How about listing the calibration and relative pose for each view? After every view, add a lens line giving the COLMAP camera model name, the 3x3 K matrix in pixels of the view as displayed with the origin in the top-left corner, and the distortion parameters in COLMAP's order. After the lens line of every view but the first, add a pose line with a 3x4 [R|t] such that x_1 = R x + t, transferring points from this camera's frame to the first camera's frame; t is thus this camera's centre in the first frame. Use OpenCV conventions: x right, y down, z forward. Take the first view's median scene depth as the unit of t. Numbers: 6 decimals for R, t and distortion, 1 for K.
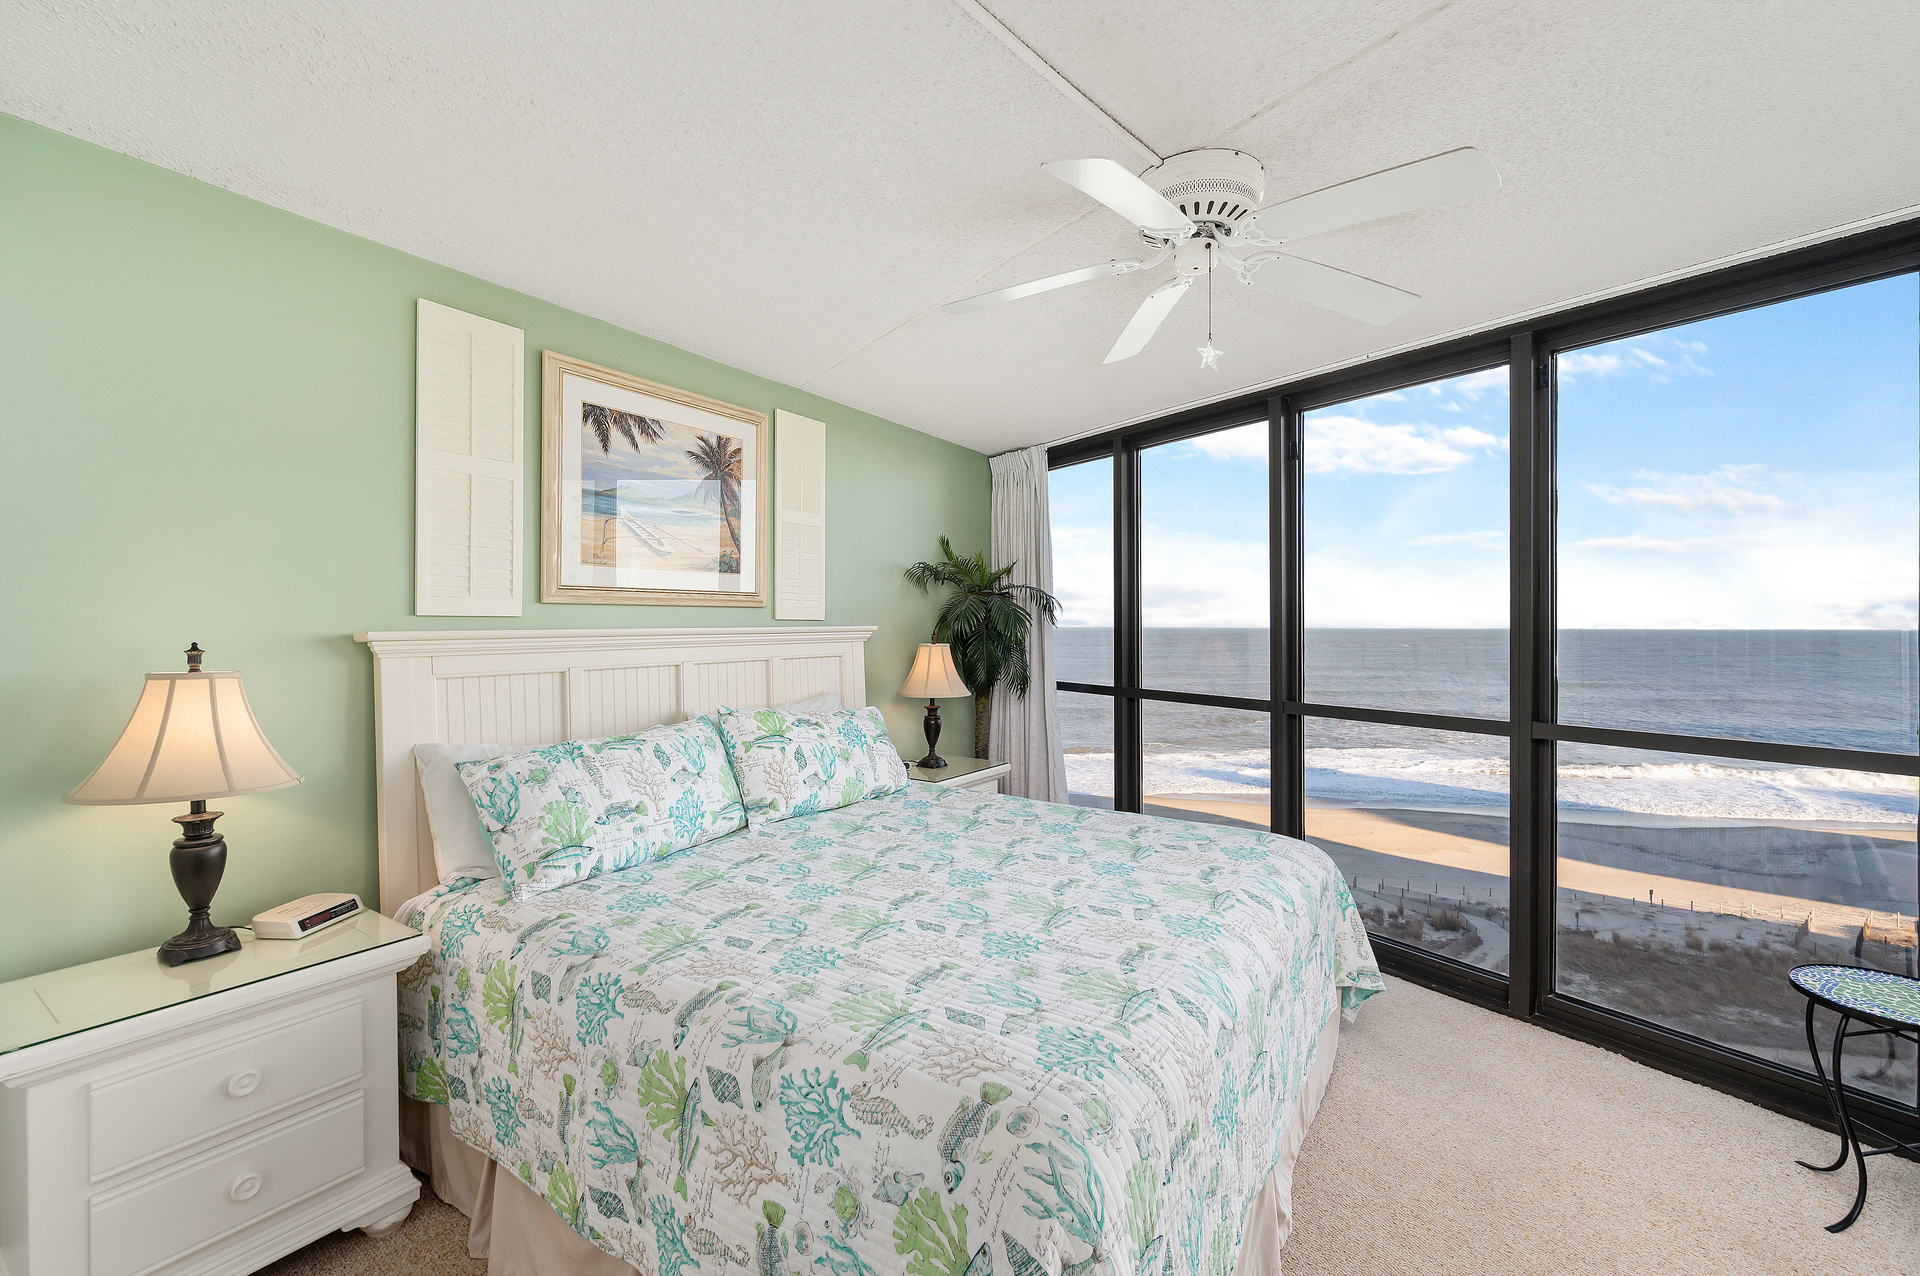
lens RADIAL K [[811.5, 0, 958.4], [0, 811.5, 627.2], [0, 0, 1]] dist [-0.002806, 0.000125]
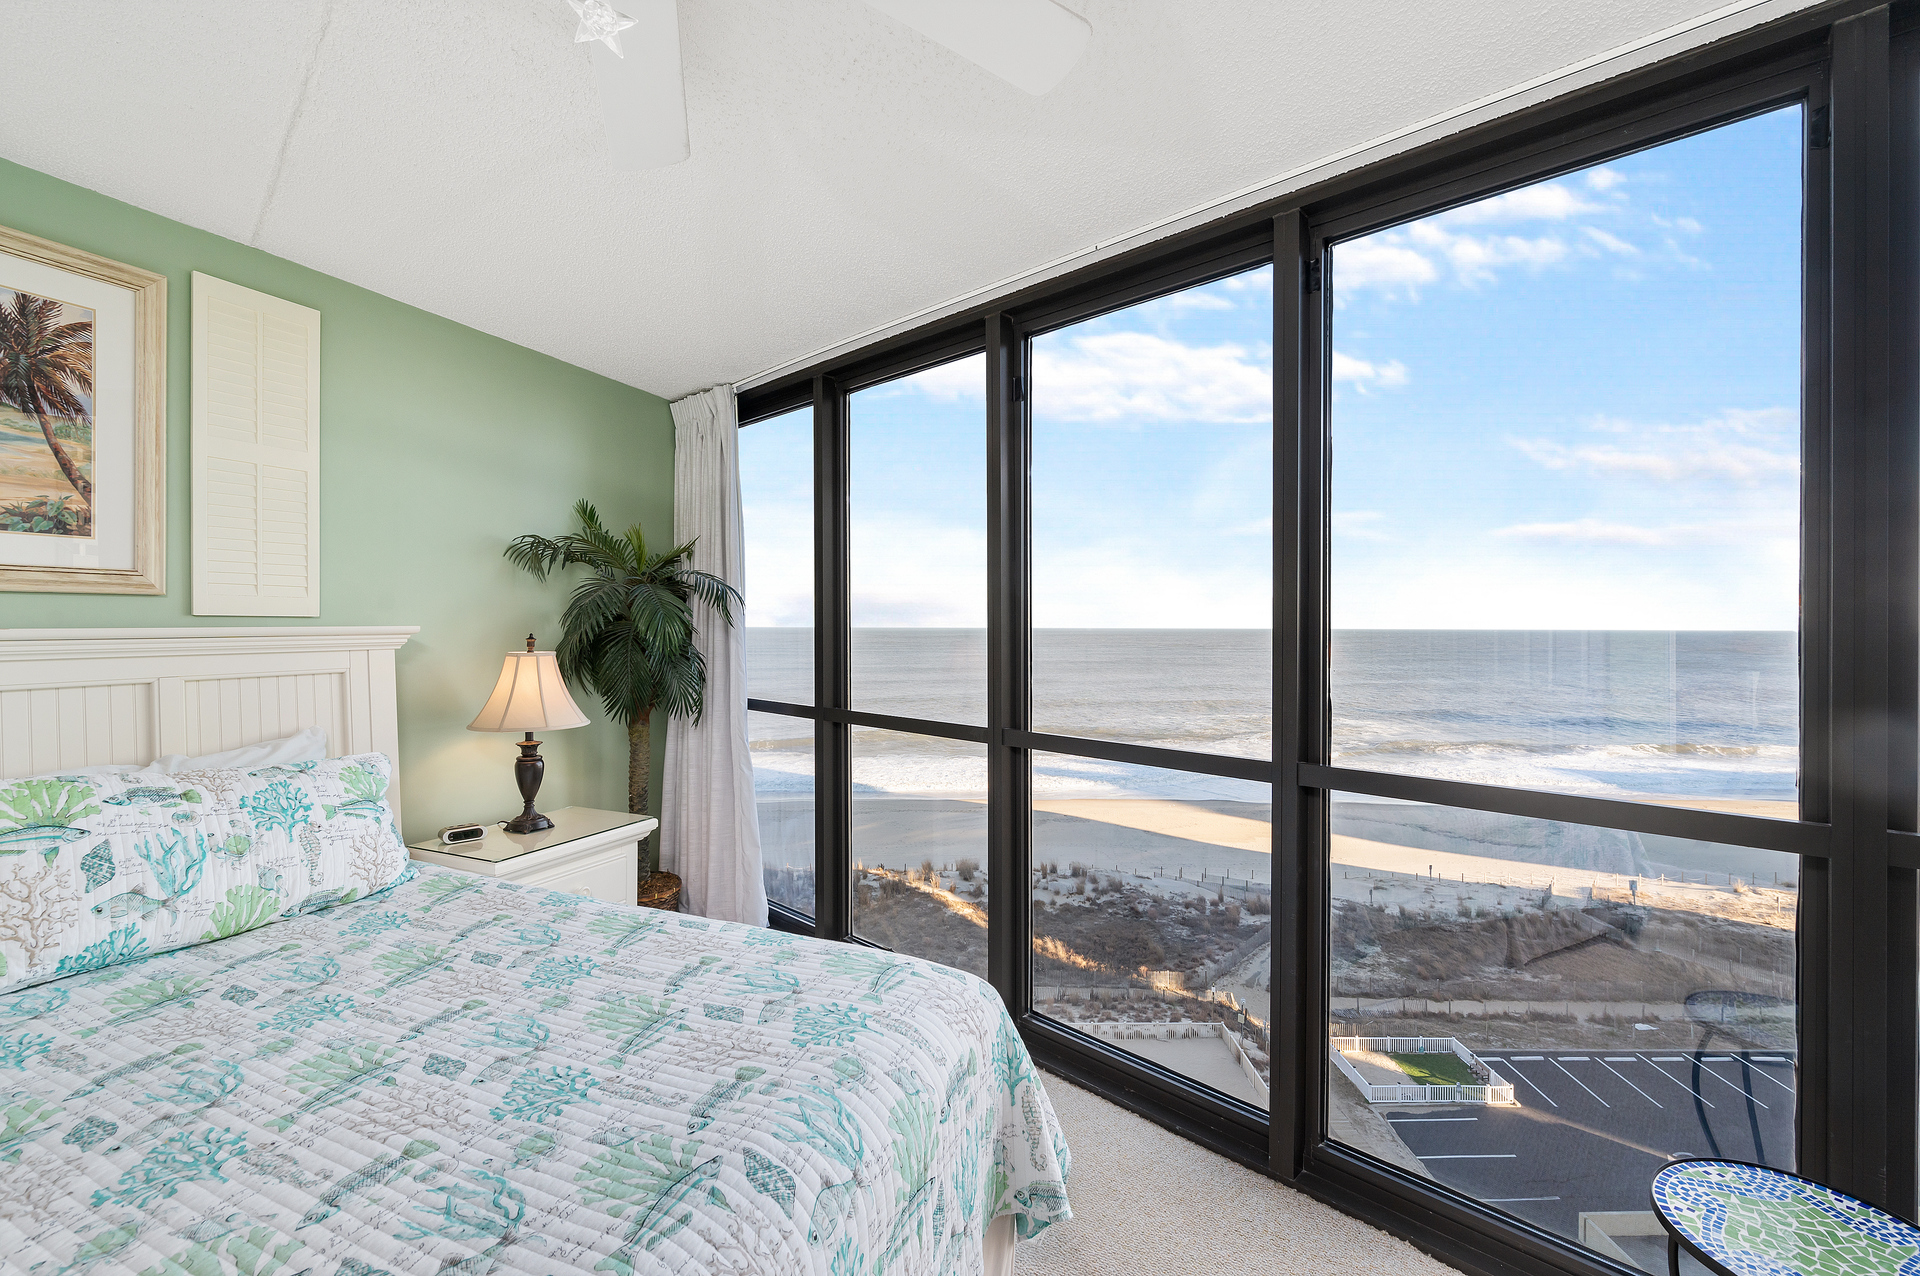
lens RADIAL K [[823.2, 0, 958.4], [0, 823.2, 630.4], [0, 0, 1]] dist [-0.002790, -0.000039]
pose [[0.982670, 0.000228, 0.185363, 0.195849], [-0.000847, 0.999994, 0.003262, -0.000420], [-0.185362, -0.003363, 0.982665, 0.242123]]
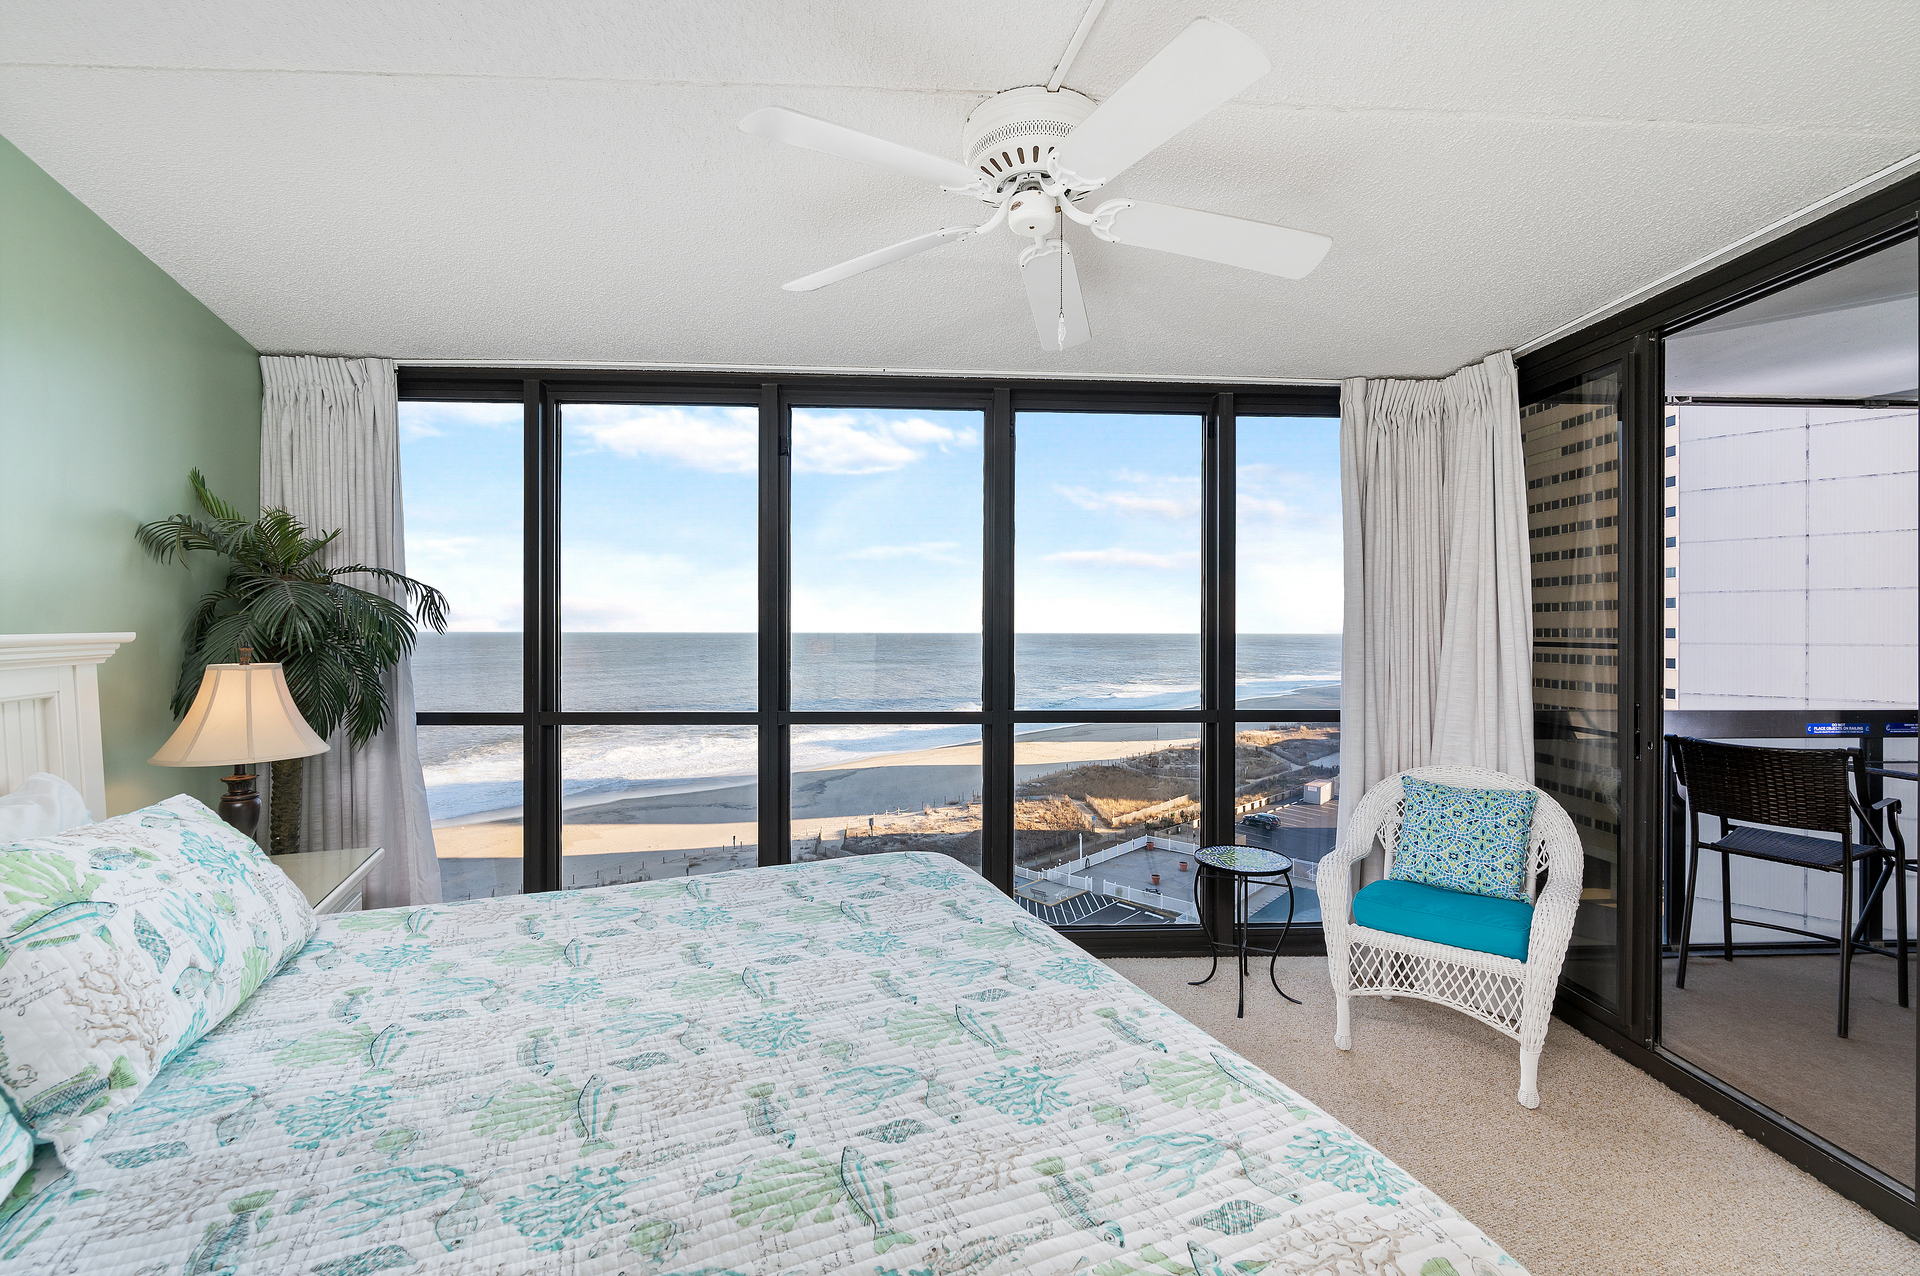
lens RADIAL K [[793.7, 0, 972.9], [0, 793.7, 632.7], [0, 0, 1]] dist [-0.000547, -0.000058]
pose [[0.526262, -0.002033, 0.850320, -0.228366], [0.000319, 0.999998, 0.002194, -0.002085], [-0.850322, -0.000884, 0.526261, 0.287283]]
